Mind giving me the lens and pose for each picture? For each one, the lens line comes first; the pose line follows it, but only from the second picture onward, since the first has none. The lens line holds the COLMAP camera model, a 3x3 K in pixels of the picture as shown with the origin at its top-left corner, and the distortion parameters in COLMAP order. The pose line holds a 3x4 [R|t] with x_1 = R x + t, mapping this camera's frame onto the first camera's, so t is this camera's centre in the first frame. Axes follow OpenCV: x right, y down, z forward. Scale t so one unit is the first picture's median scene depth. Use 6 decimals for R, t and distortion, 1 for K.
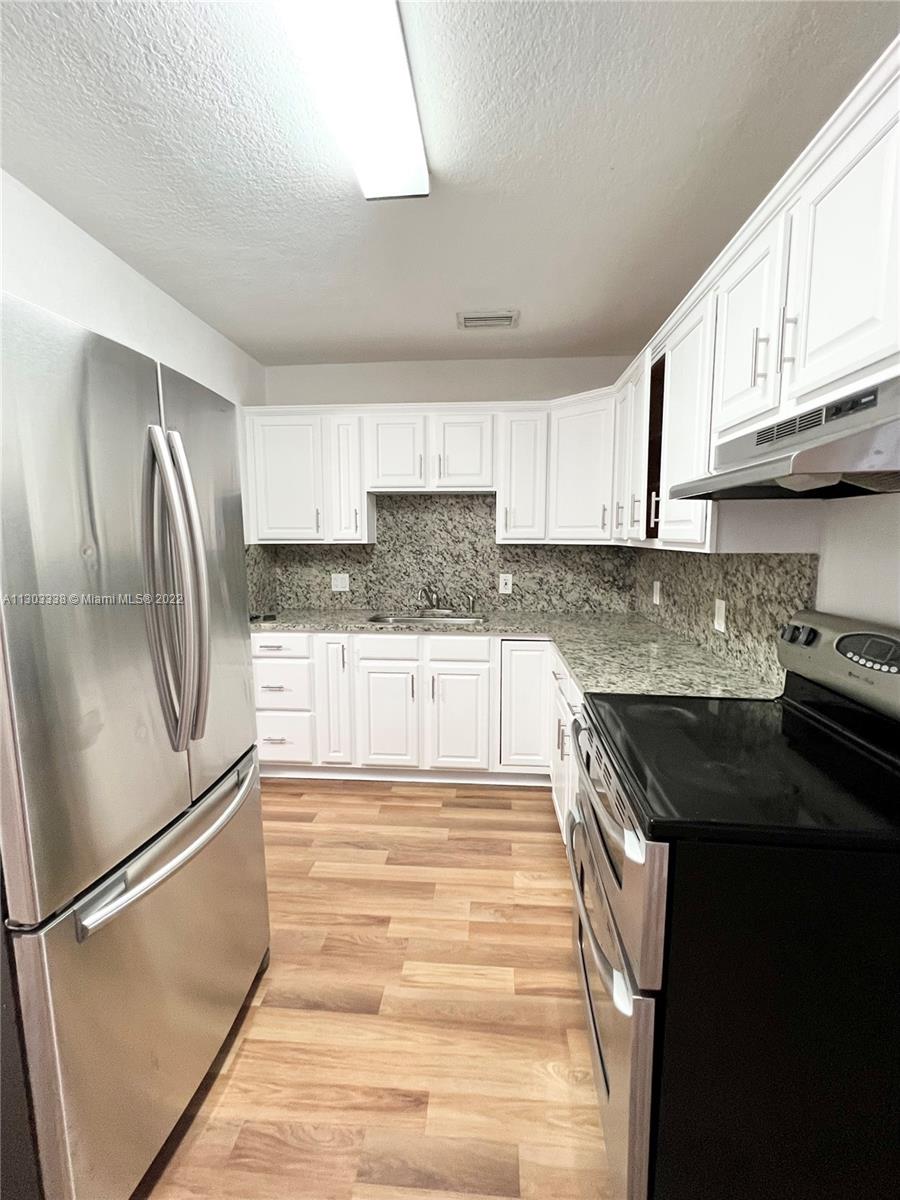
lens RADIAL K [[537.0, 0, 450.0], [0, 537.0, 600.0], [0, 0, 1]] dist [-0.000165, -0.000181]
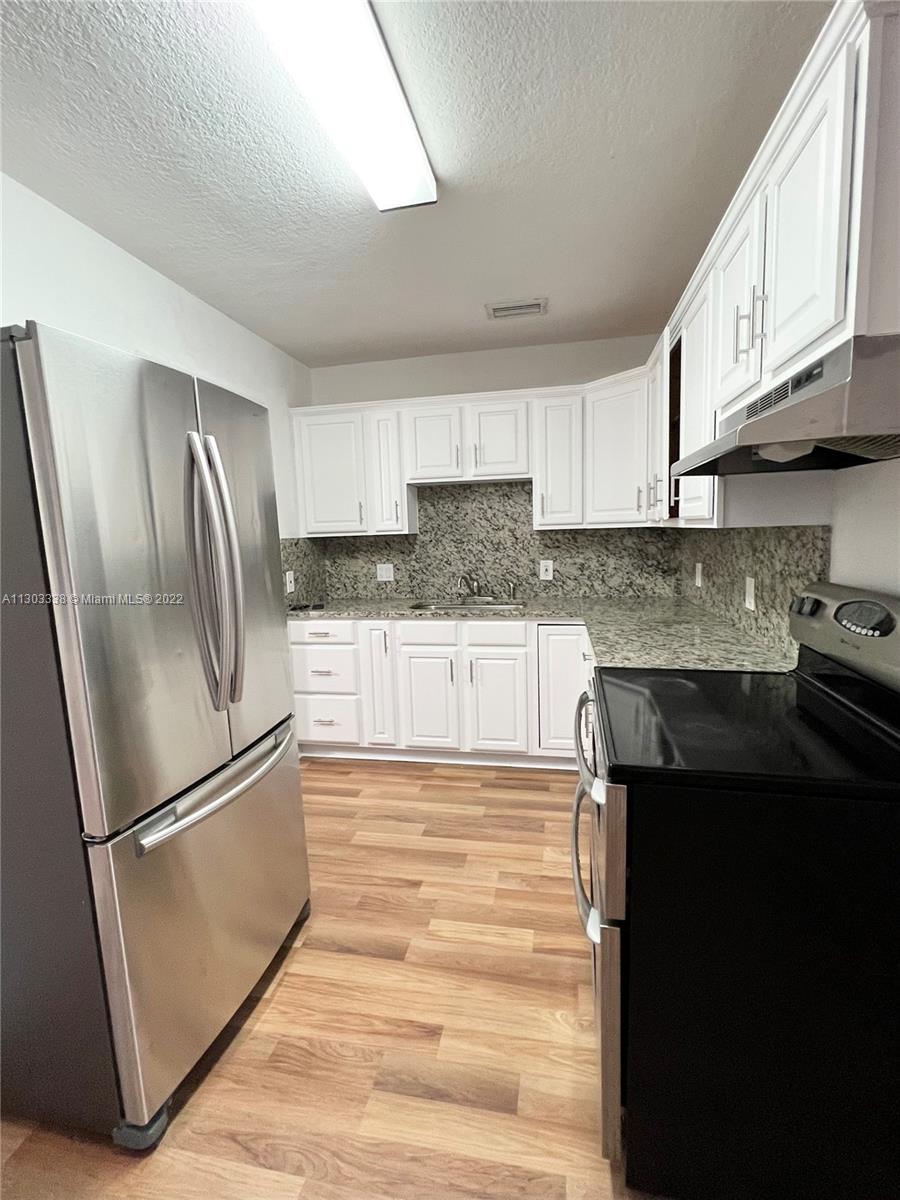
lens RADIAL K [[552.5, 0, 449.0], [0, 552.5, 599.2], [0, 0, 1]] dist [-0.000203, -0.000103]
pose [[0.992277, -0.016207, -0.122982, 0.076729], [0.017130, 0.999832, 0.006449, 0.022325], [0.122857, -0.008506, 0.992388, -0.068906]]
